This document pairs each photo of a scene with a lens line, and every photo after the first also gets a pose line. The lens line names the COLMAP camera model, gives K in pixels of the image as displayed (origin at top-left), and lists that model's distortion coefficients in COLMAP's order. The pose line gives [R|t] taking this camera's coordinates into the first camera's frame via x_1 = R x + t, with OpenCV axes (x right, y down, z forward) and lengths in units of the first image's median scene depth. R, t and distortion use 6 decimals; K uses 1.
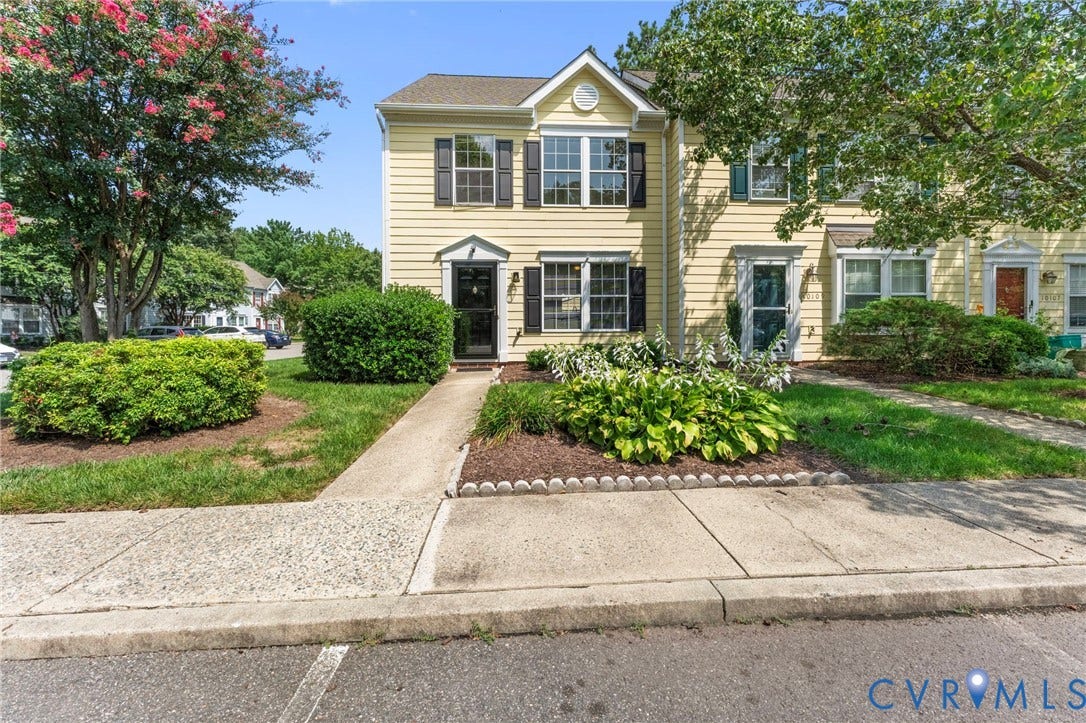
lens RADIAL K [[461.1, 0, 539.8], [0, 461.1, 325.9], [0, 0, 1]] dist [-0.000487, -0.000082]
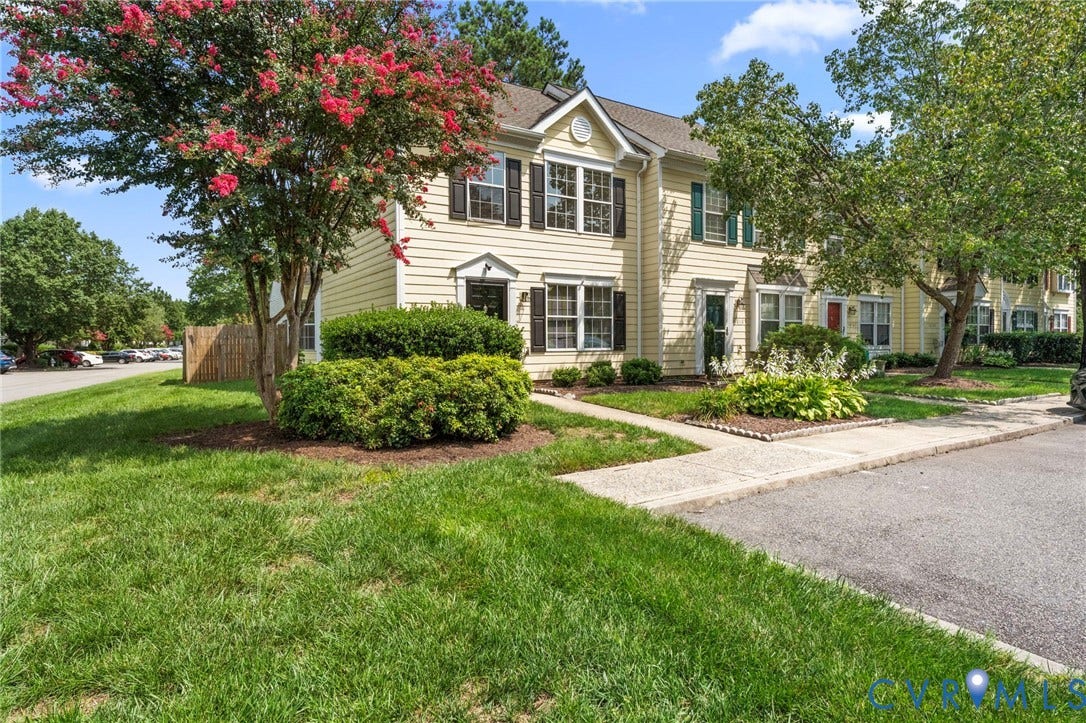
lens RADIAL K [[627.8, 0, 545.3], [0, 627.8, 343.5], [0, 0, 1]] dist [-0.001802, -0.000429]
pose [[0.869675, -0.000269, 0.493625, -0.690522], [0.002332, 0.999991, -0.003564, 0.001147], [-0.493620, 0.004250, 0.869667, -0.215070]]
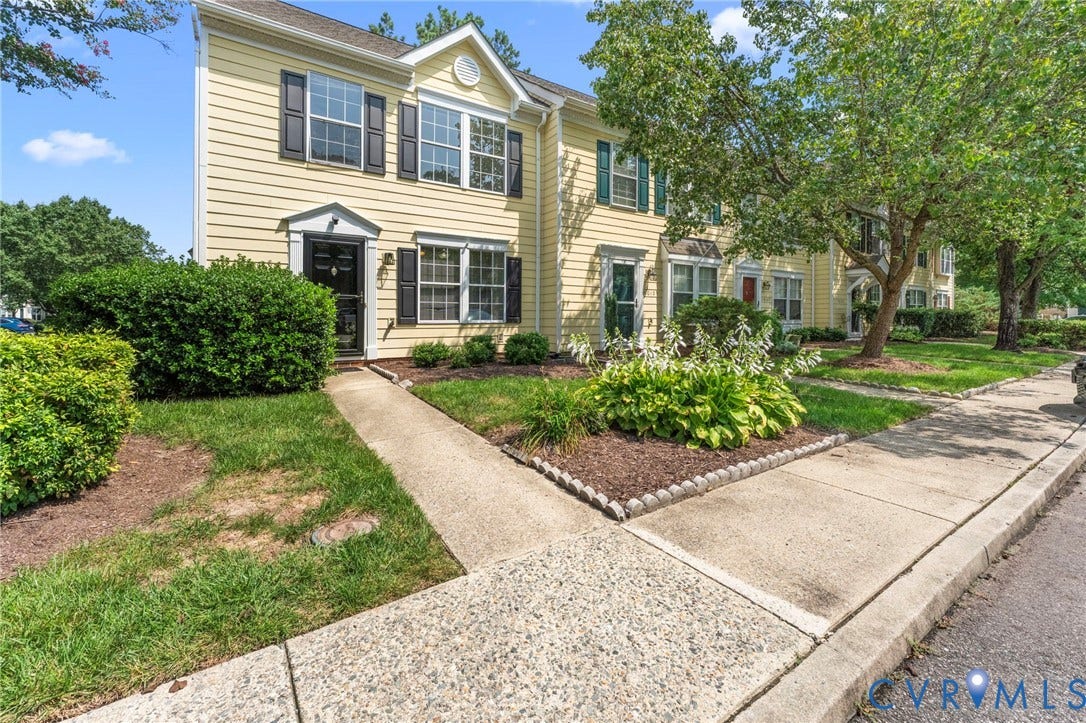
lens RADIAL K [[464.5, 0, 549.7], [0, 464.5, 314.5], [0, 0, 1]] dist [-0.001362, -0.000019]
pose [[0.854592, 0.009432, 0.519215, -0.241393], [-0.005501, 0.999943, -0.009111, 0.003116], [-0.519271, 0.004930, 0.854595, 0.115077]]
